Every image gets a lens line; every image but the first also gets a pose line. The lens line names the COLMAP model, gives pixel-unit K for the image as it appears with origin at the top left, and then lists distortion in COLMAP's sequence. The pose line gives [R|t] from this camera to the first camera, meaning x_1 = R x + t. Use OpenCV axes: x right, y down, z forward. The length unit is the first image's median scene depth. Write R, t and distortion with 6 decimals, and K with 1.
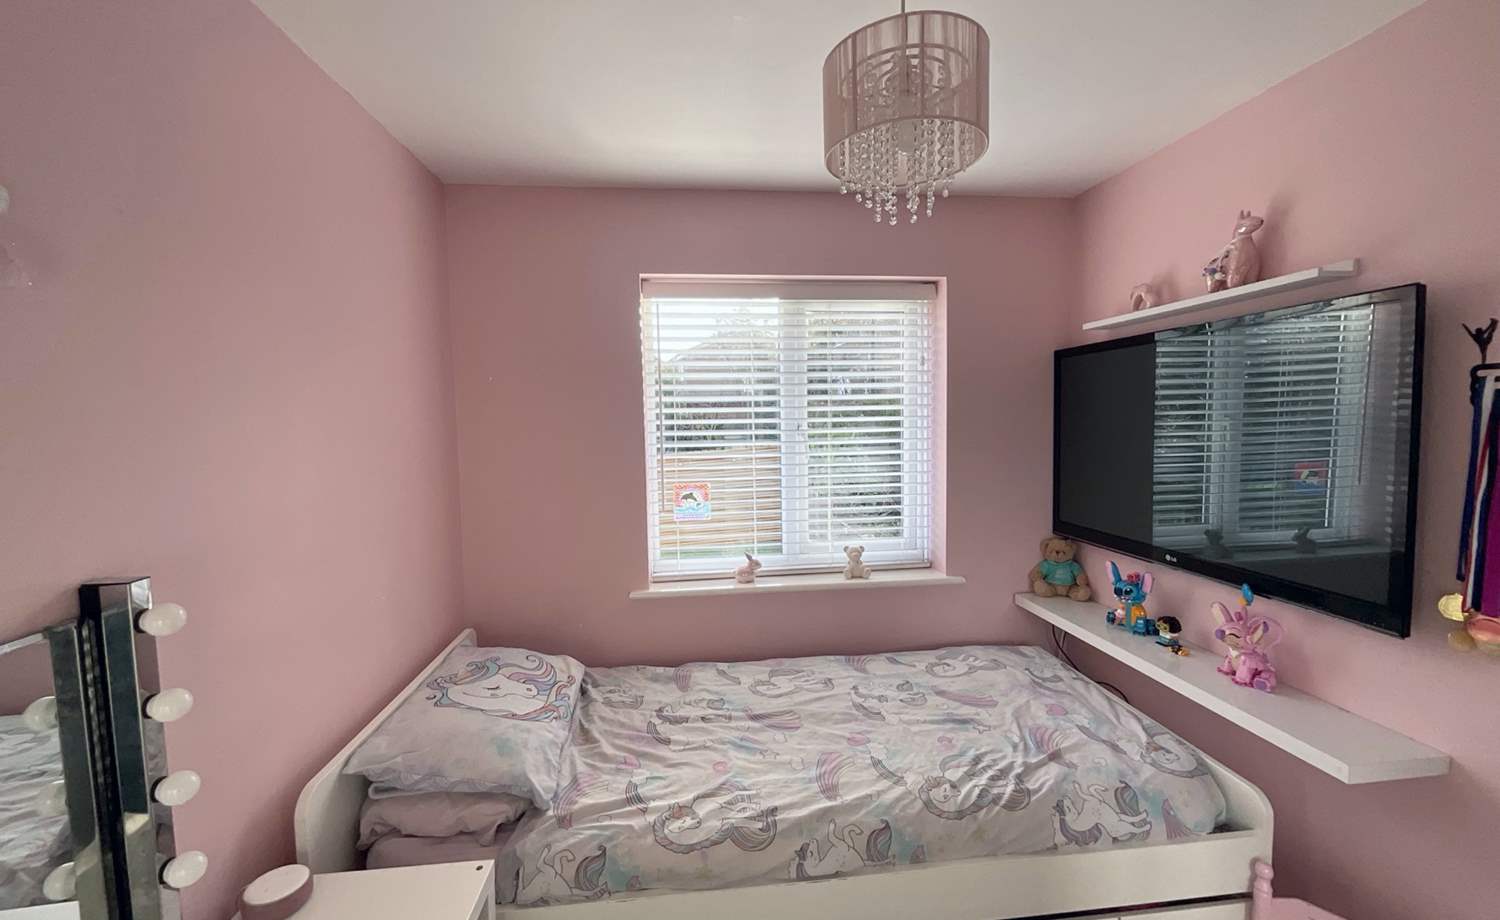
lens RADIAL K [[609.1, 0, 750.0], [0, 609.1, 460.0], [0, 0, 1]] dist [-0.000845, 0.000471]
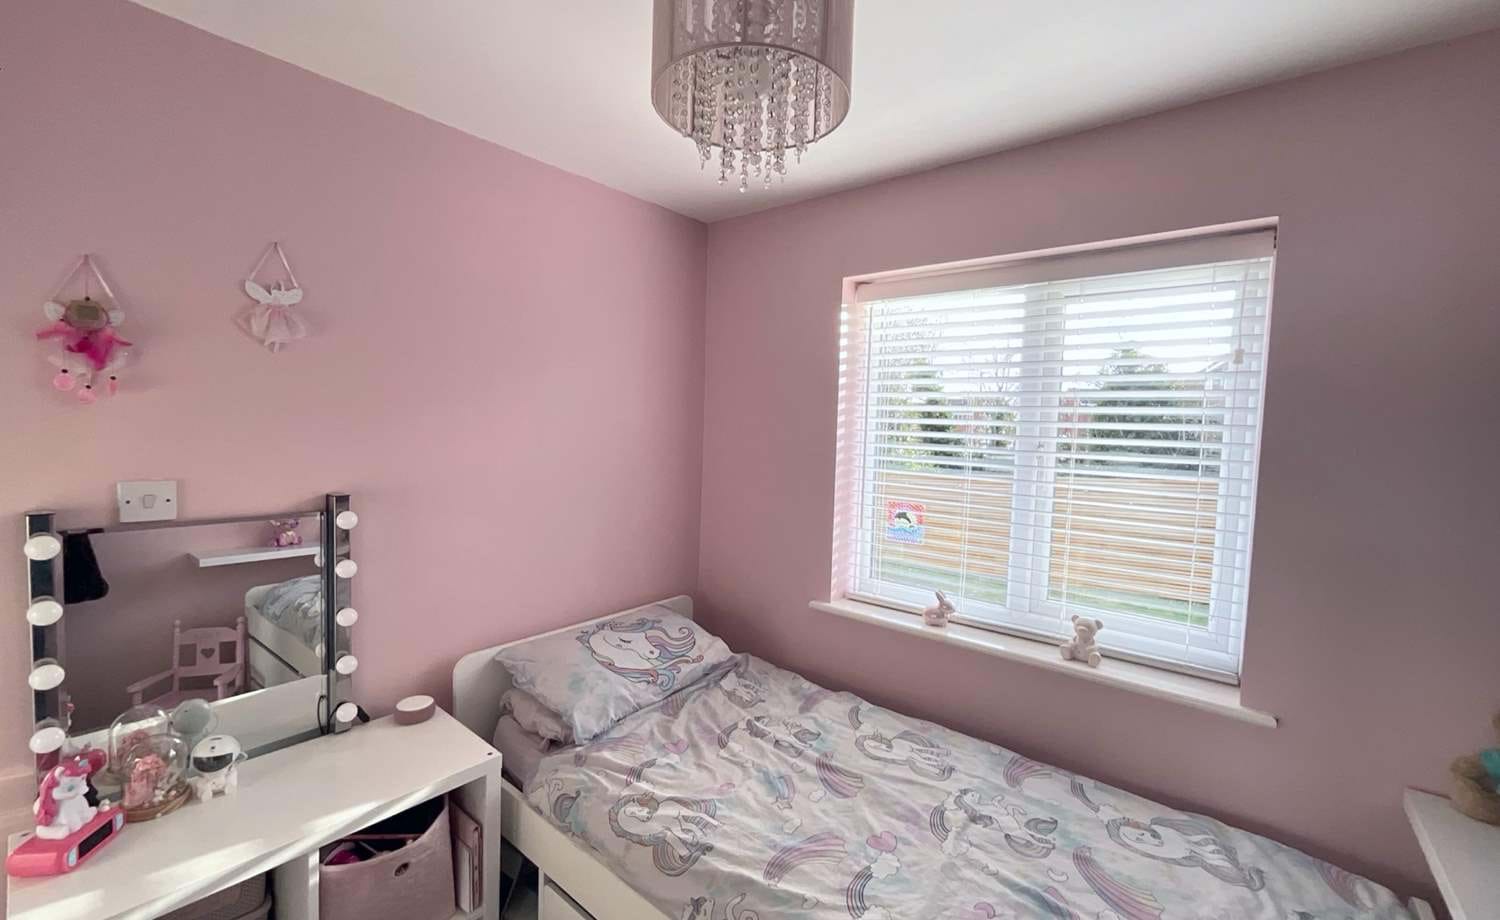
lens RADIAL K [[609.4, 0, 750.0], [0, 609.4, 460.0], [0, 0, 1]] dist [0.006022, 0.000687]
pose [[0.700333, 0.081643, -0.709132, 0.498267], [-0.093964, 0.995337, 0.021796, -0.028304], [0.707605, 0.051369, 0.704738, 0.257985]]
